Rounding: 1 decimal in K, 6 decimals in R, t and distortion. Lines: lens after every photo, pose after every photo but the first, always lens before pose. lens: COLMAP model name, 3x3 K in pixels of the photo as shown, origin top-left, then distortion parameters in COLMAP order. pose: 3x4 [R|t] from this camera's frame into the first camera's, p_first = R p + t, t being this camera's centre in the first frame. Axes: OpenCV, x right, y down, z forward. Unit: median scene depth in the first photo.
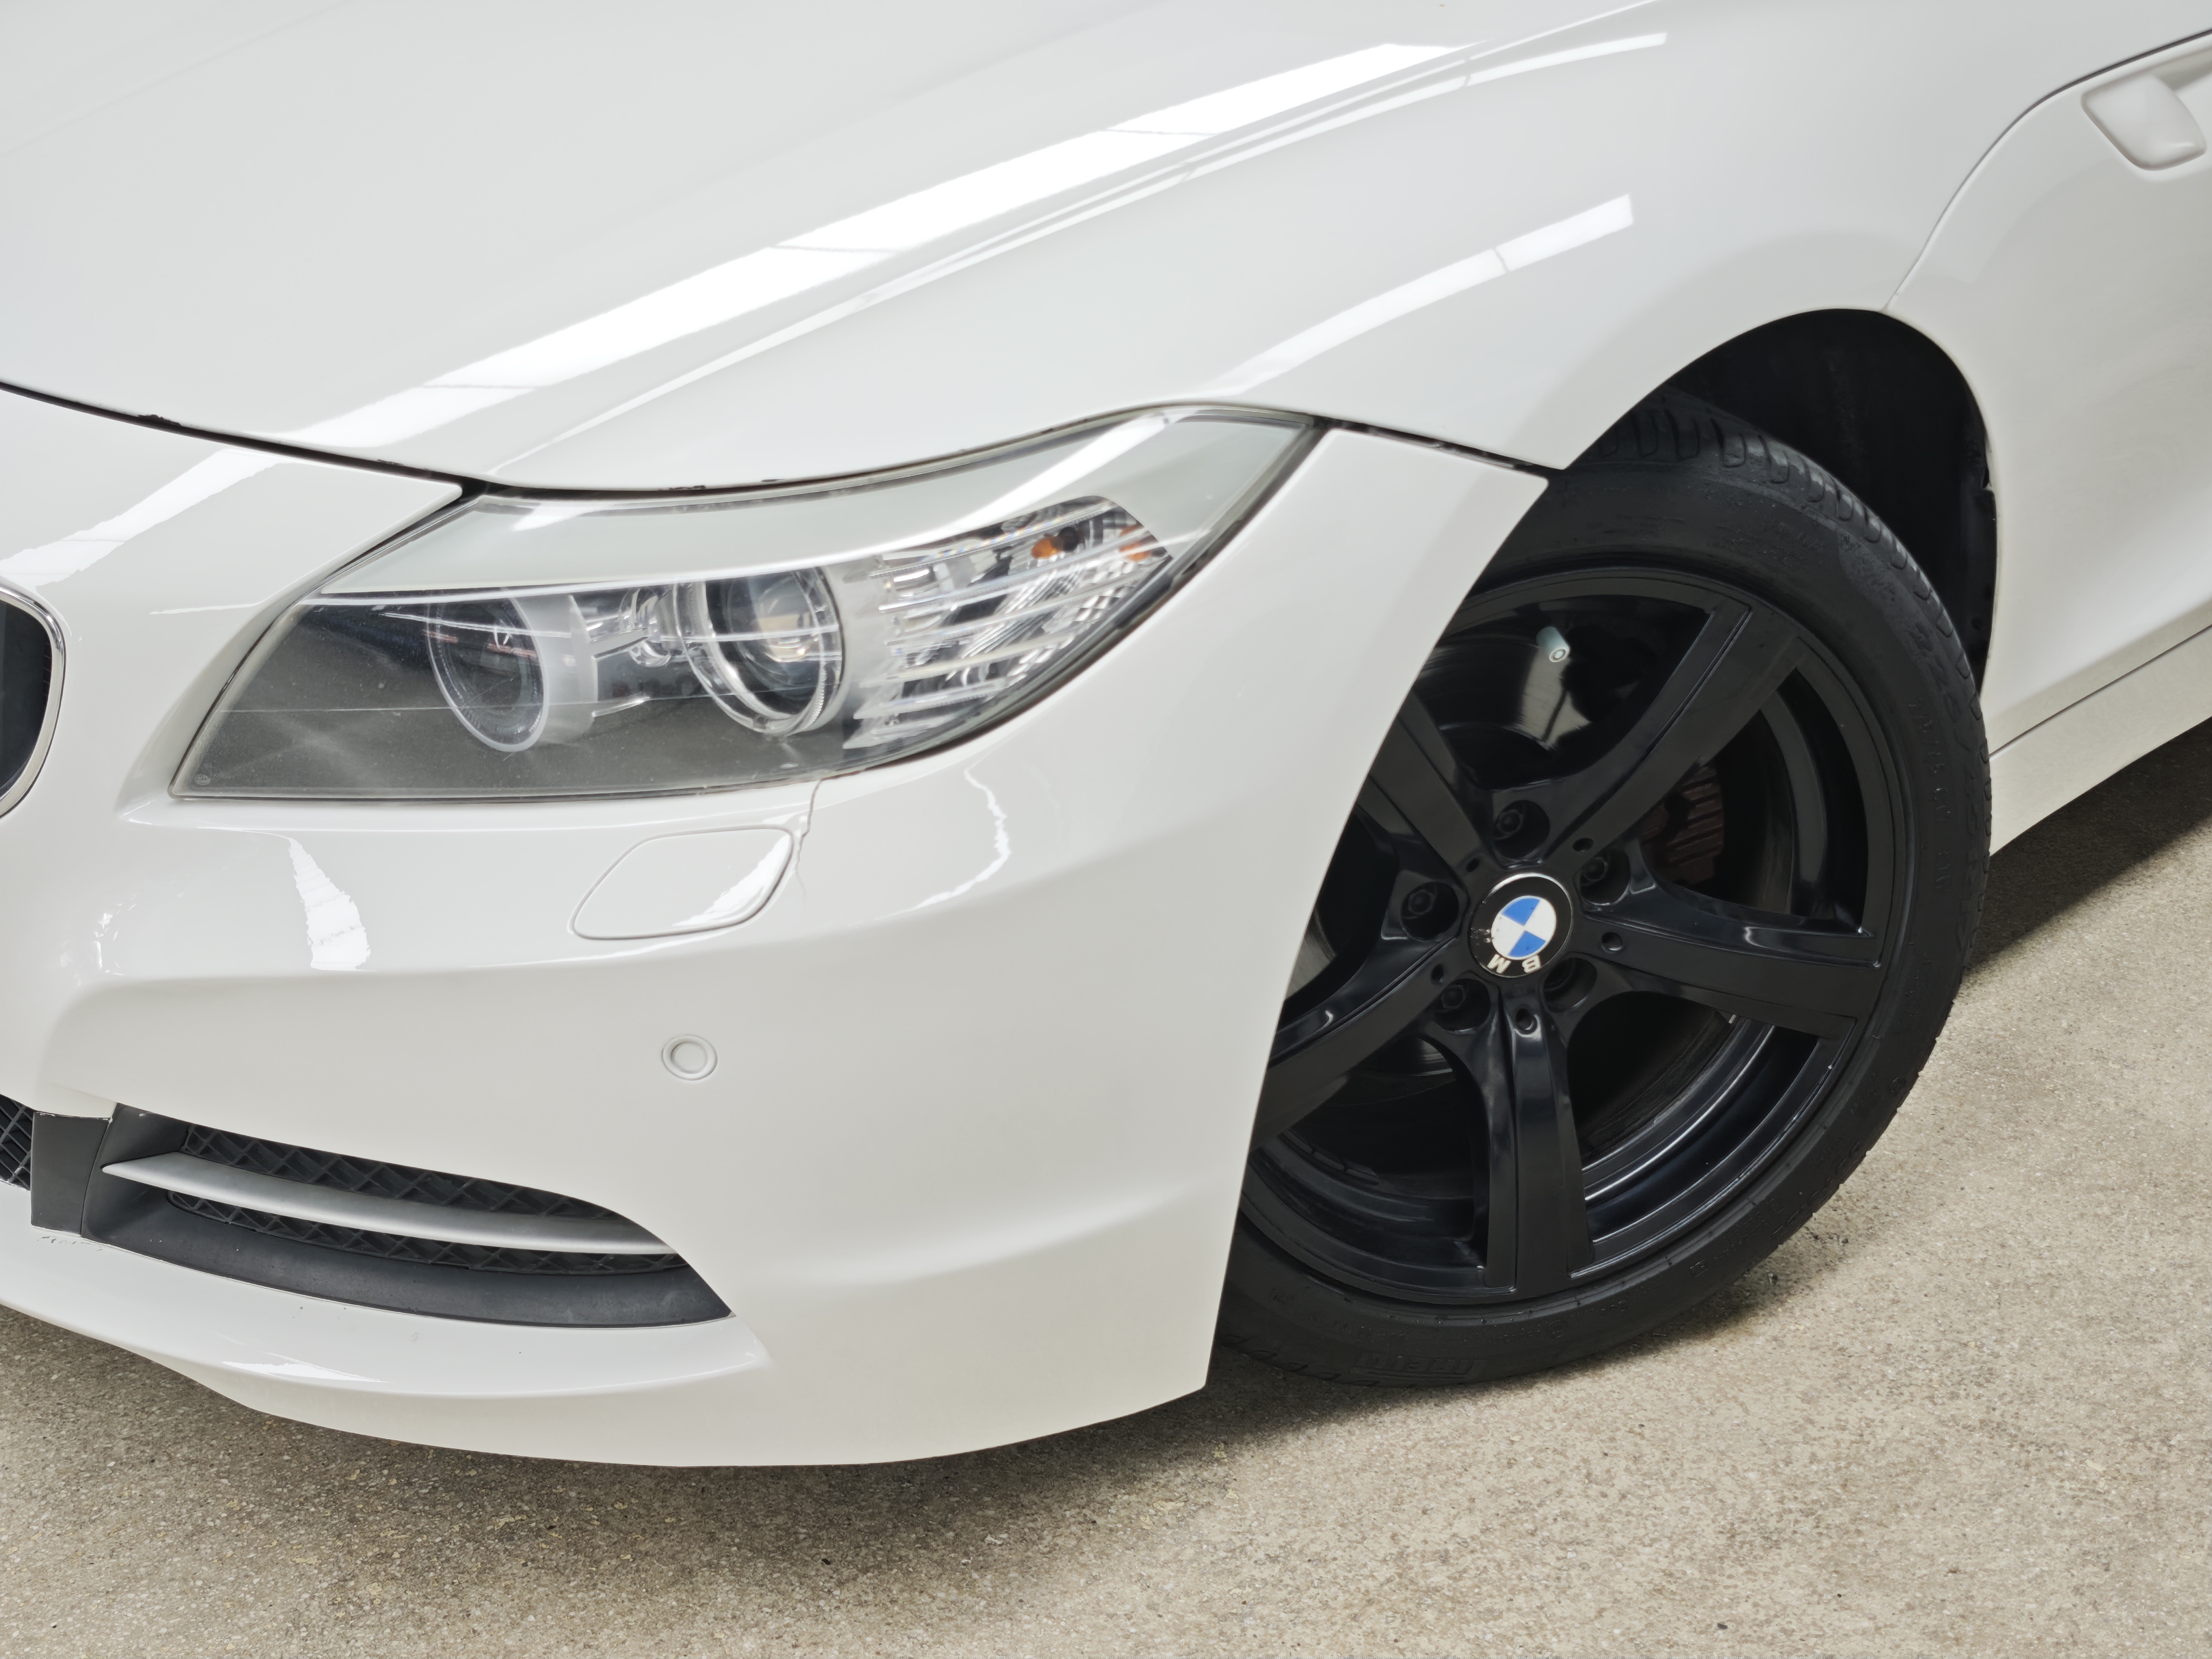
lens RADIAL K [[3038.7, 0, 1080.2], [0, 3038.7, 839.5], [0, 0, 1]] dist [0.157694, -0.559413]
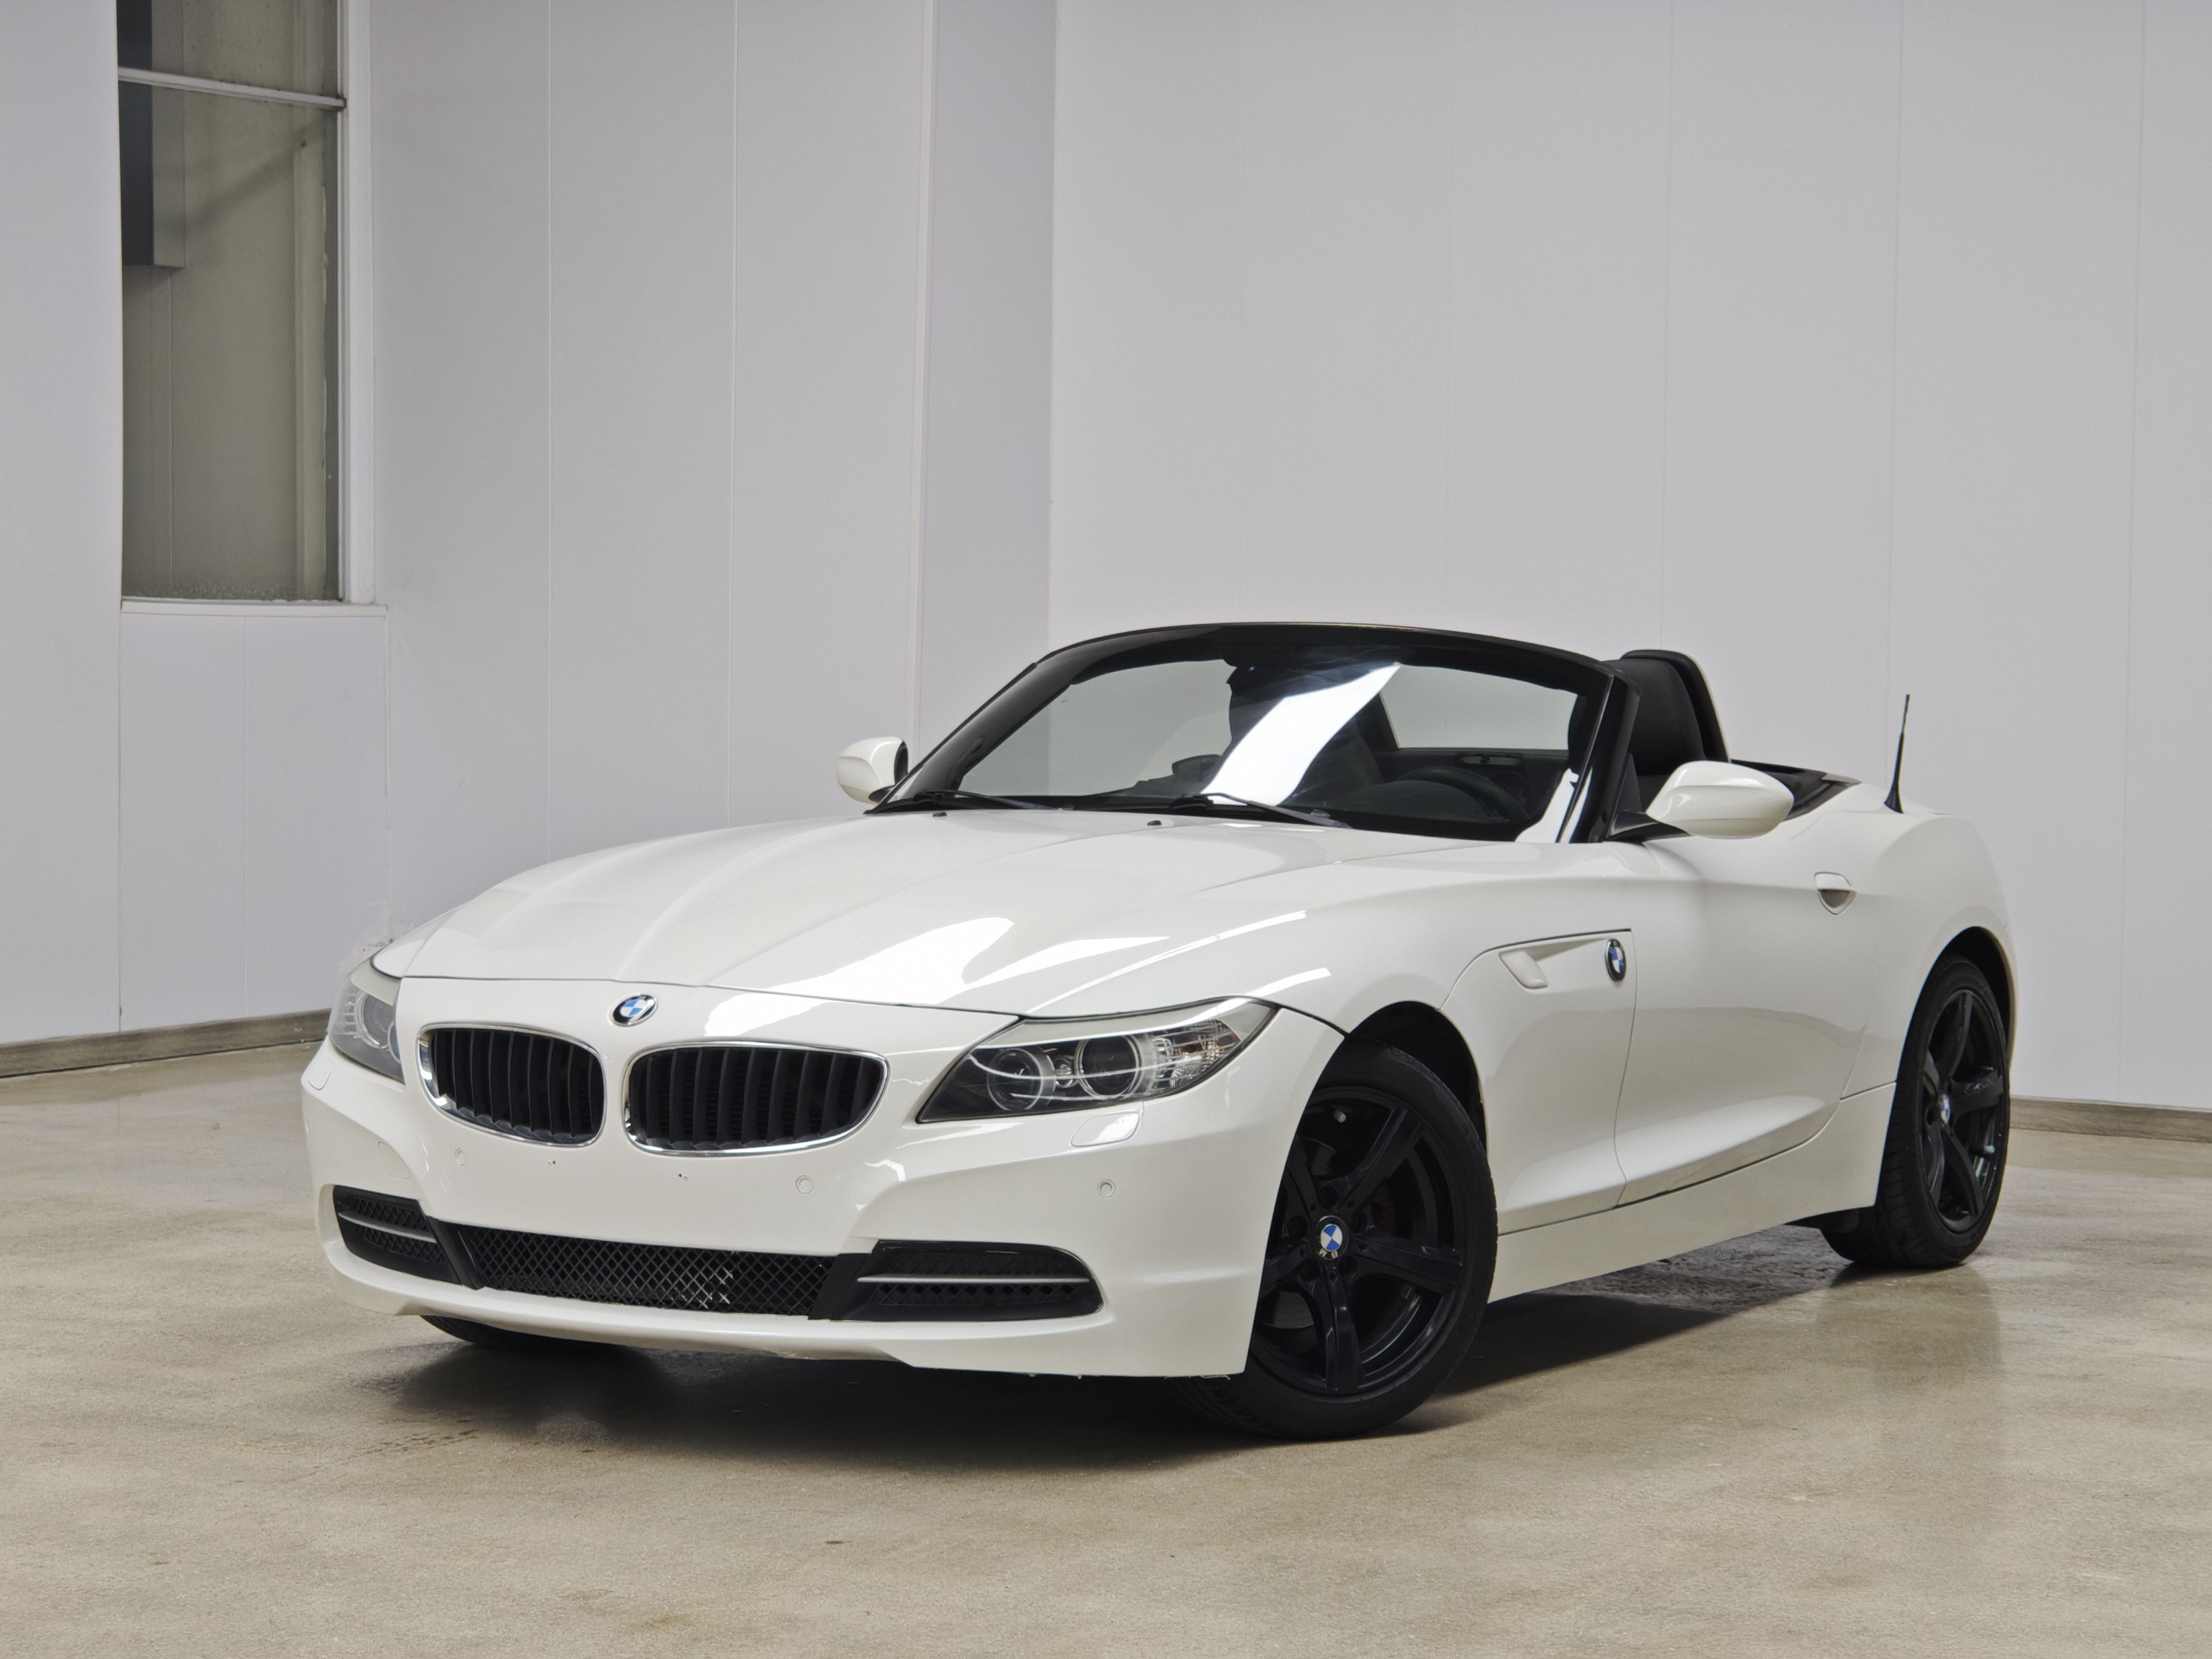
lens RADIAL K [[5285.9, 0, 1106.0], [0, 5285.9, 829.5], [0, 0, 1]] dist [-0.028922, -0.073496]
pose [[0.969164, 0.014103, 0.246012, -1.188945], [0.082318, 0.922476, -0.377175, 1.436155], [-0.232259, 0.385796, 0.892870, -3.197946]]
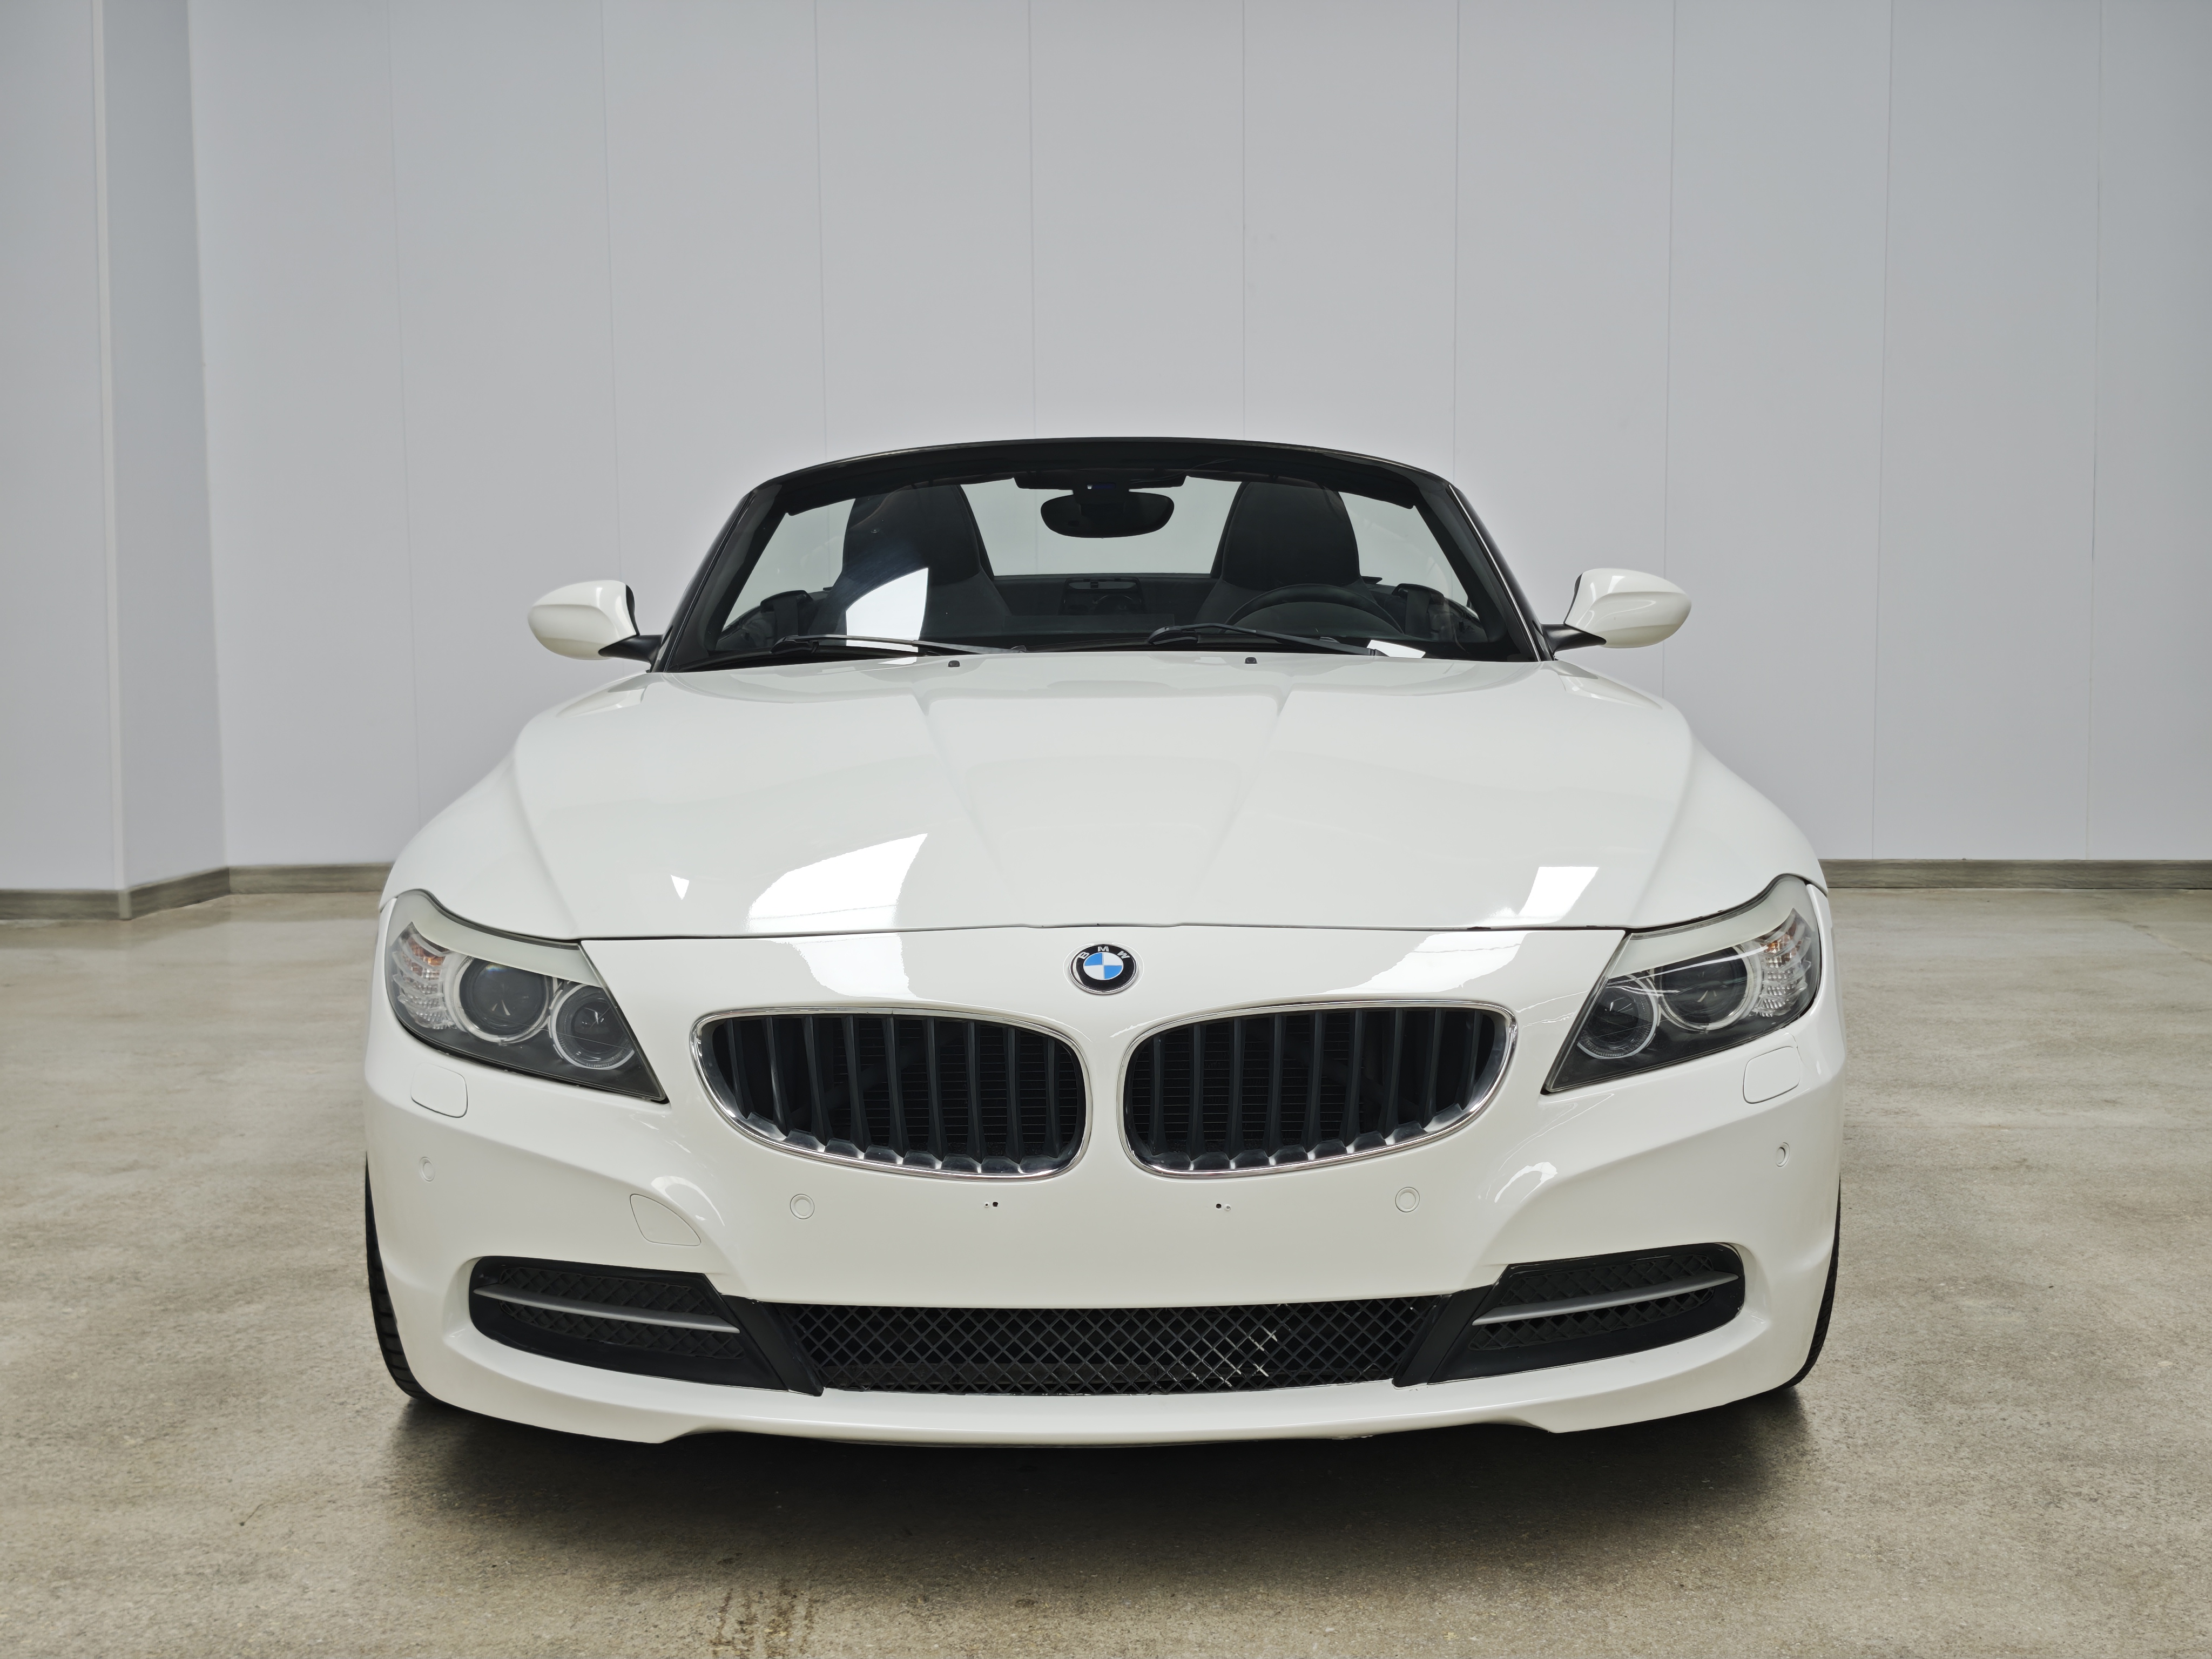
lens RADIAL K [[3038.7, 0, 1080.2], [0, 3038.7, 839.5], [0, 0, 1]] dist [0.157694, -0.559413]
pose [[0.725258, -0.071842, 0.684719, -1.683339], [0.297455, 0.929625, -0.217528, 0.158903], [-0.620904, 0.361437, 0.695587, -0.277719]]
